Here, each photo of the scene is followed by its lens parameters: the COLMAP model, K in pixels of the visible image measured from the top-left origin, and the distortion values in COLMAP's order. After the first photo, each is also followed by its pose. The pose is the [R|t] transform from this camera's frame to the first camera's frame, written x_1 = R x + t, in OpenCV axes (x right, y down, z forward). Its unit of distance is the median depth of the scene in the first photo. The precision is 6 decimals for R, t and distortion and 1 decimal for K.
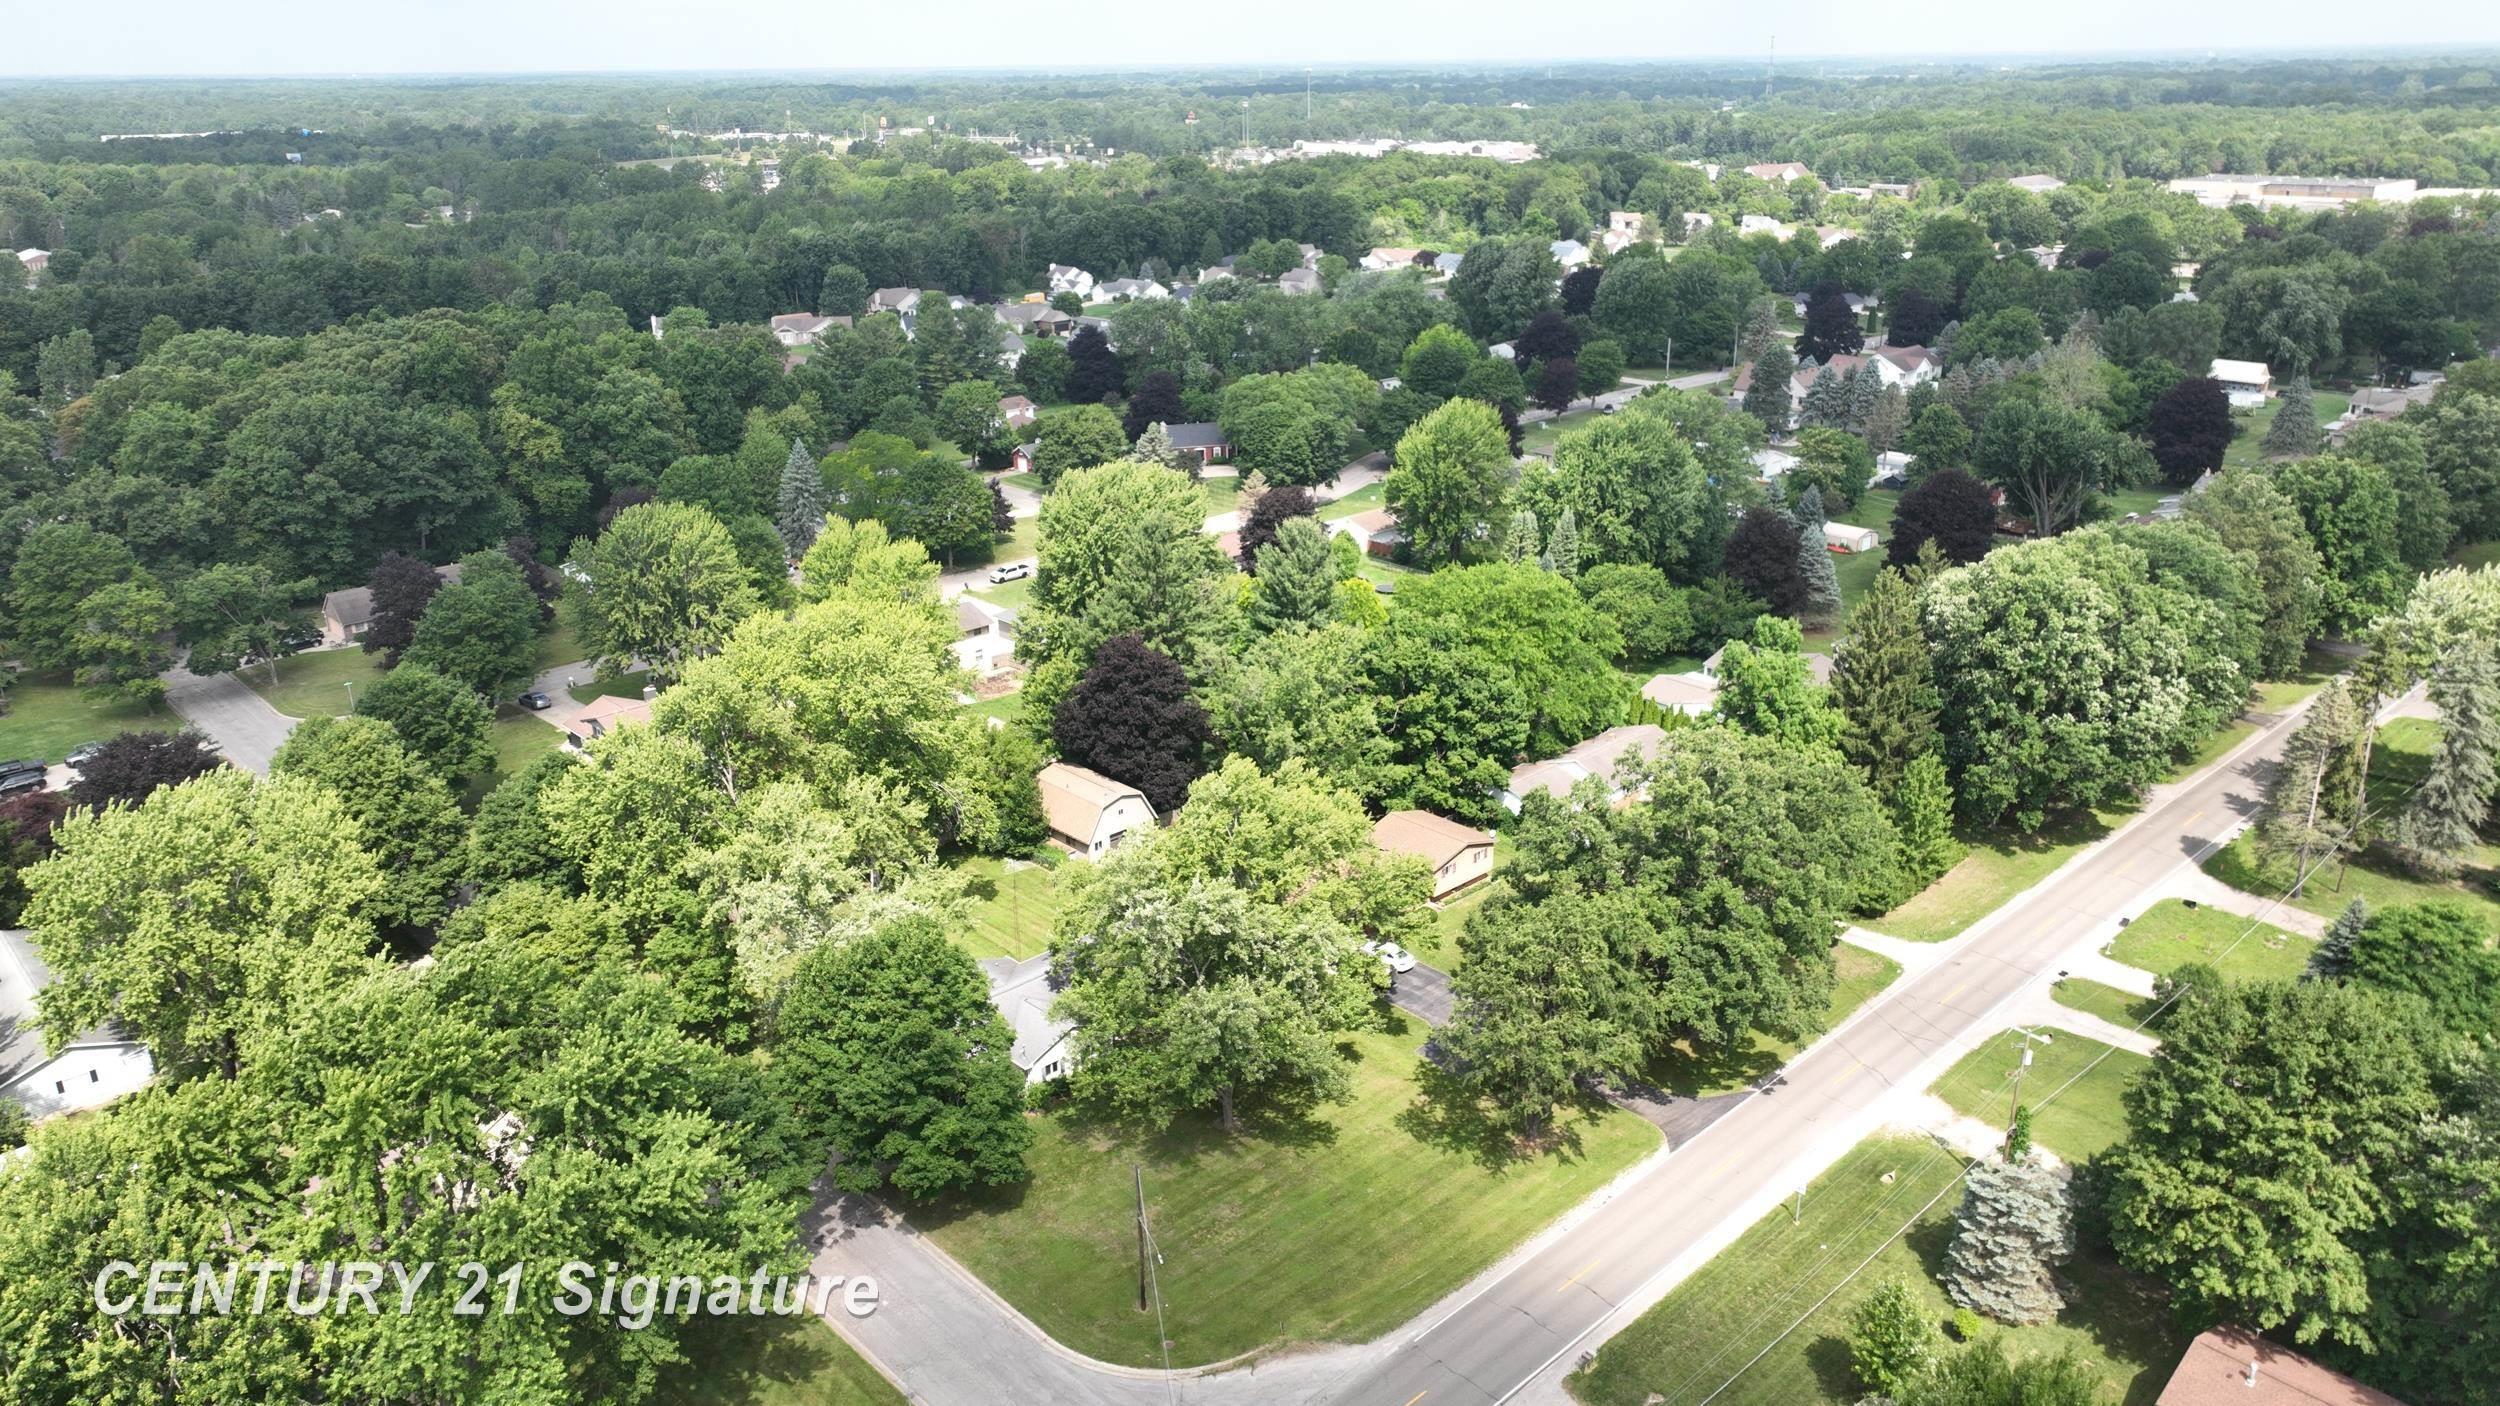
lens RADIAL K [[1731.2, 0, 1279.3], [0, 1731.2, 696.0], [0, 0, 1]] dist [0.008659, 0.000979]
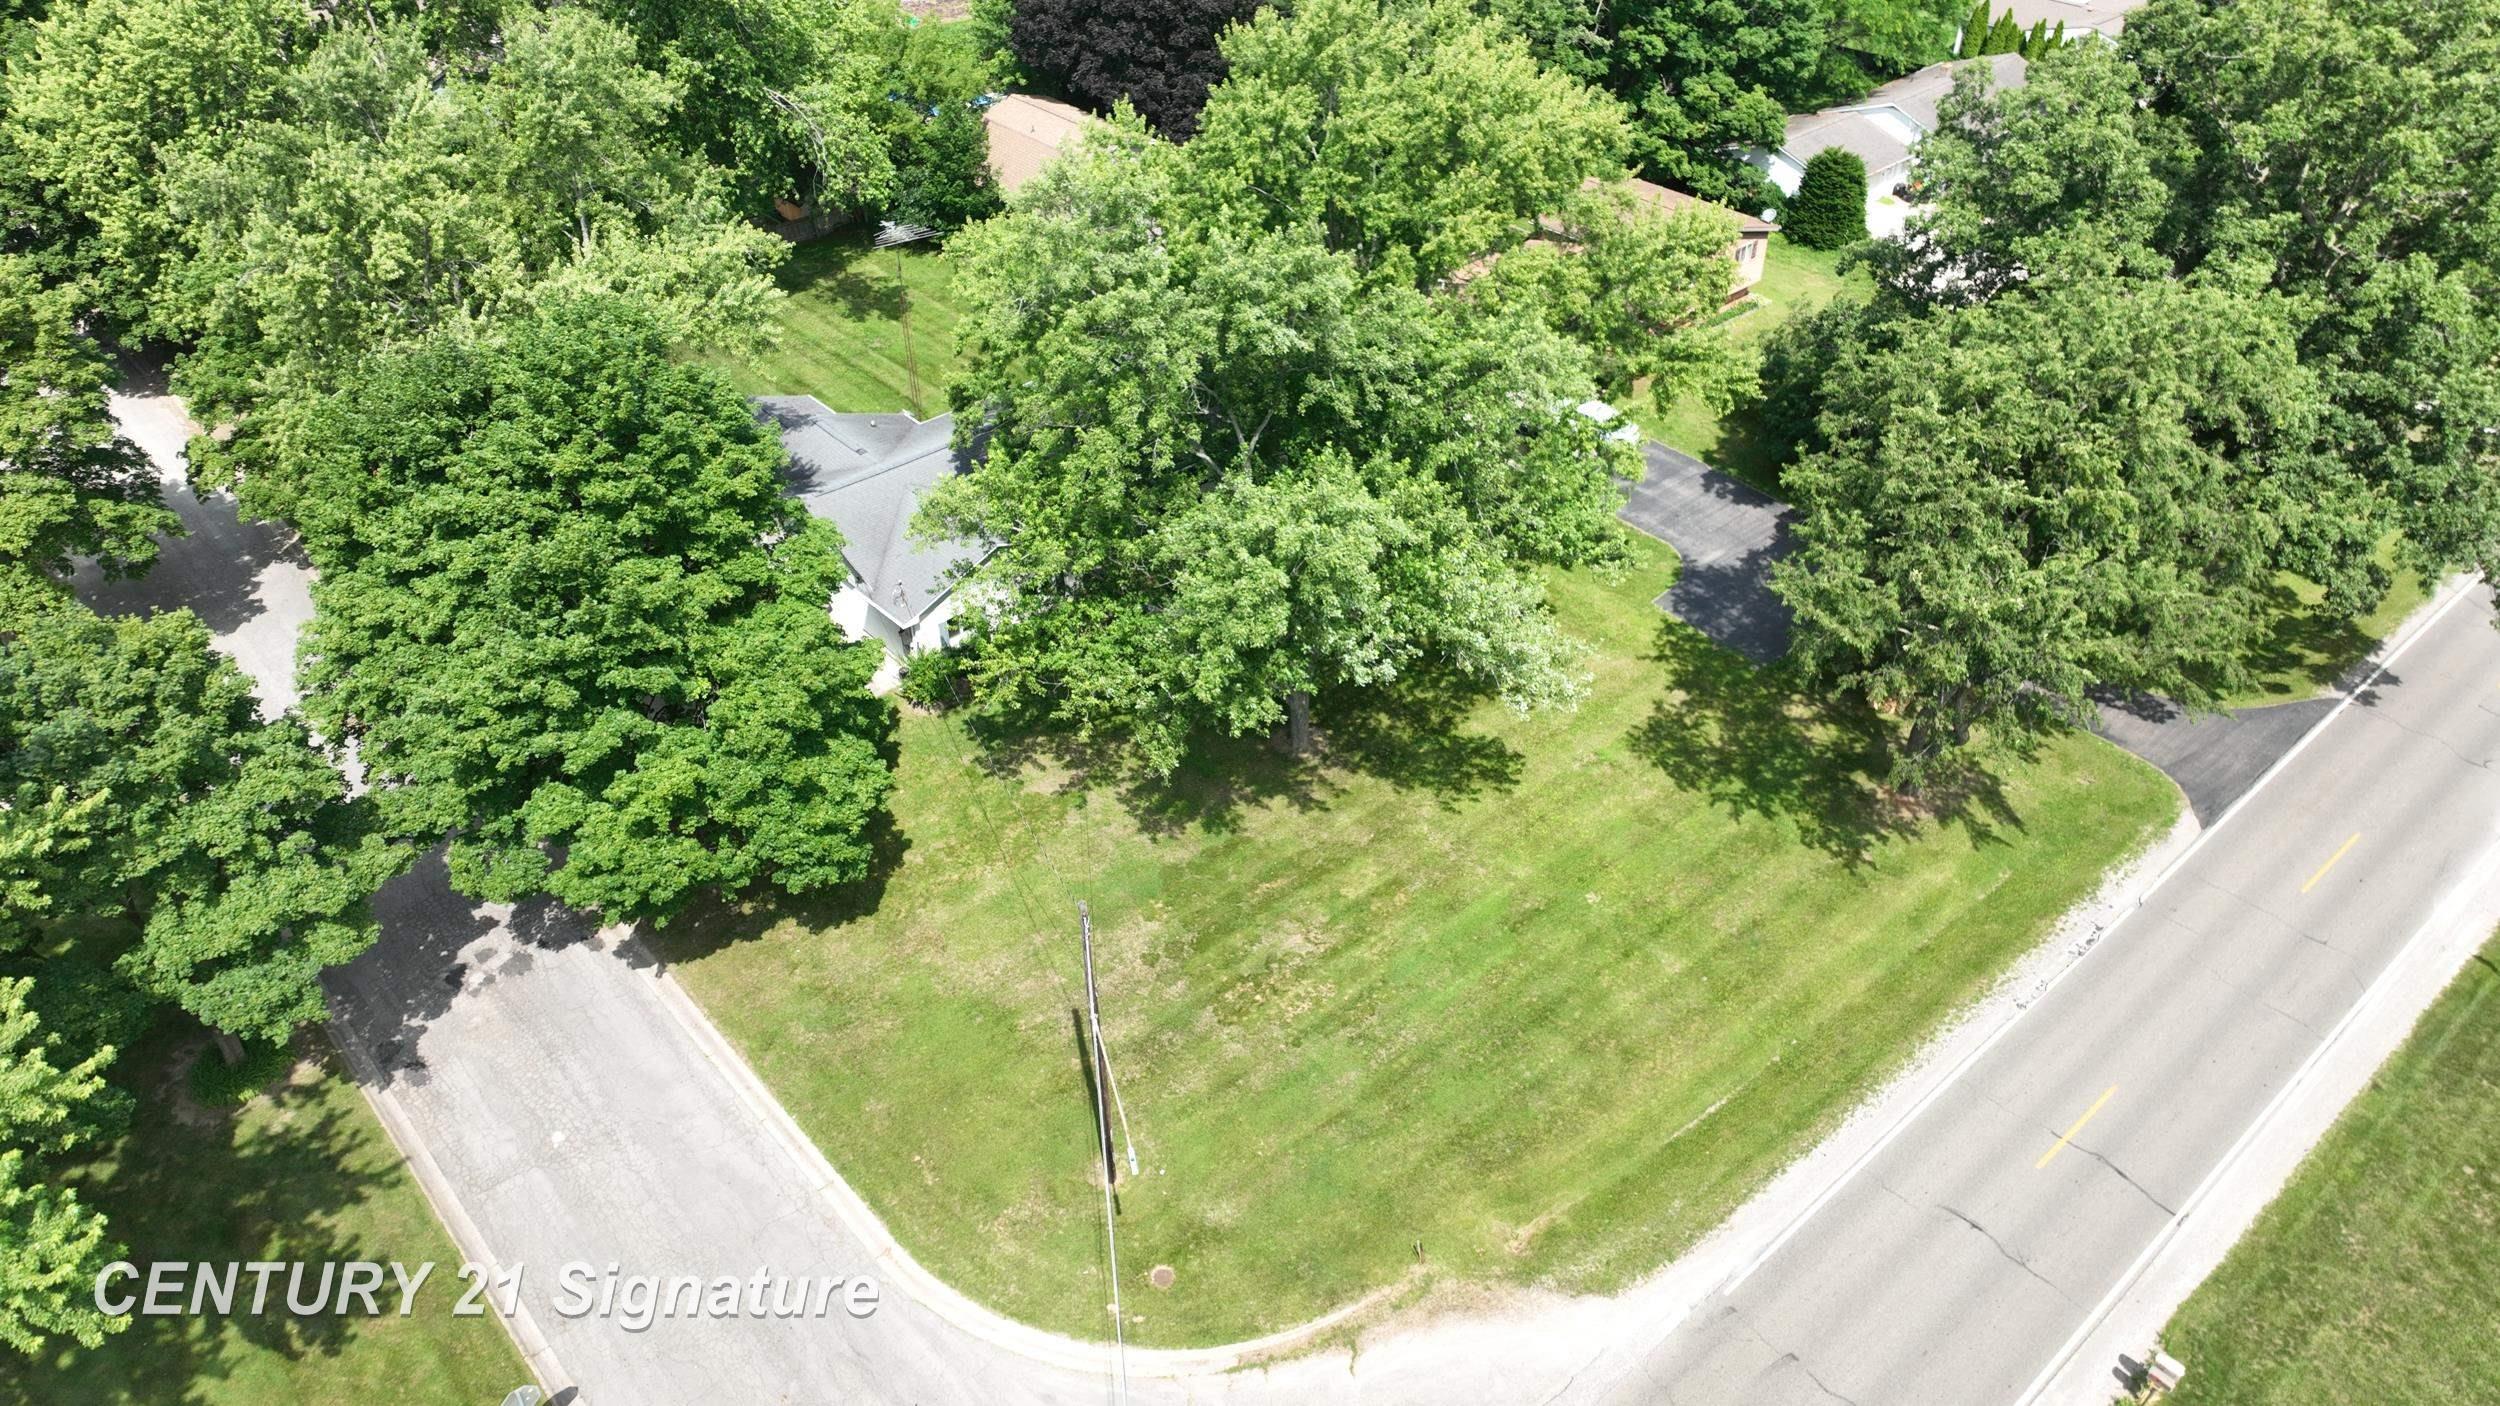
lens RADIAL K [[1731.2, 0, 1279.3], [0, 1731.2, 696.0], [0, 0, 1]] dist [0.008659, 0.000979]
pose [[0.999119, 0.024080, -0.034364, -0.019882], [-0.013057, 0.956703, 0.290774, 0.091515], [0.039878, -0.290070, 0.956174, 0.548302]]
